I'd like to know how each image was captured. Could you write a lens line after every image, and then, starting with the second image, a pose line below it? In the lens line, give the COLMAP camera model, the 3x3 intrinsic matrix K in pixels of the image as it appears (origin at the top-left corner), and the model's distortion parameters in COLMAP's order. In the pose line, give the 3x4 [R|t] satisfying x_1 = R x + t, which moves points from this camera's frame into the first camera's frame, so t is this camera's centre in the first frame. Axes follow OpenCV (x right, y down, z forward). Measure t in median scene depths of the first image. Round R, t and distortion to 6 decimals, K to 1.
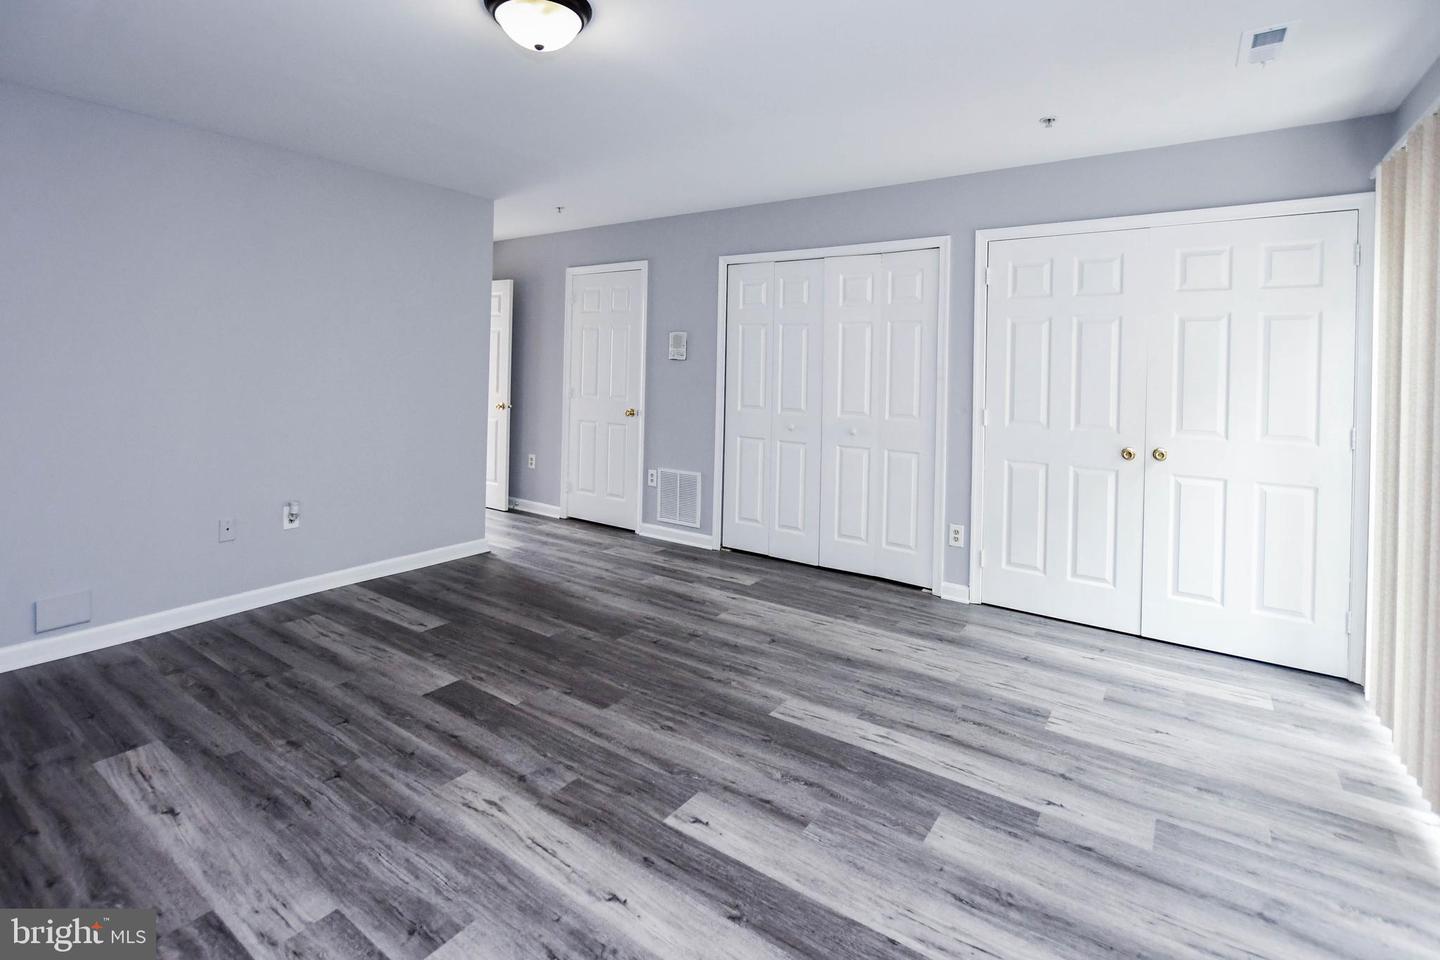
lens RADIAL K [[660.8, 0, 720.0], [0, 660.8, 480.0], [0, 0, 1]] dist [-0.001859, 0.000073]
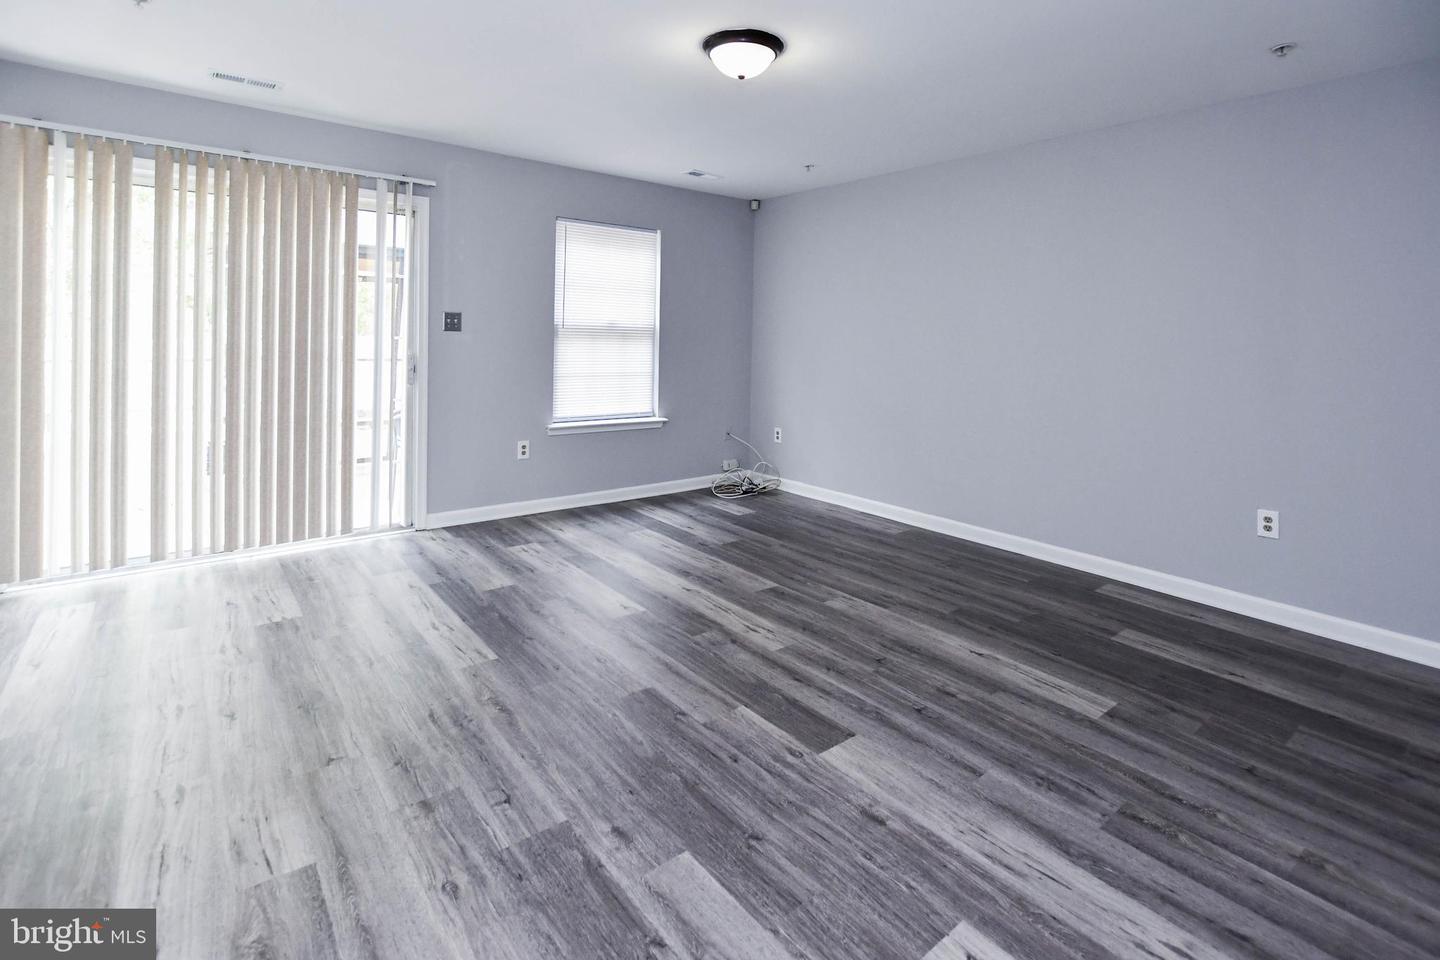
lens RADIAL K [[660.8, 0, 720.0], [0, 660.8, 480.0], [0, 0, 1]] dist [-0.001859, 0.000073]
pose [[-0.955220, -0.099102, 0.278806, -0.492004], [0.010997, 0.929704, 0.368143, -0.256902], [-0.295691, 0.354723, -0.886983, 1.665927]]
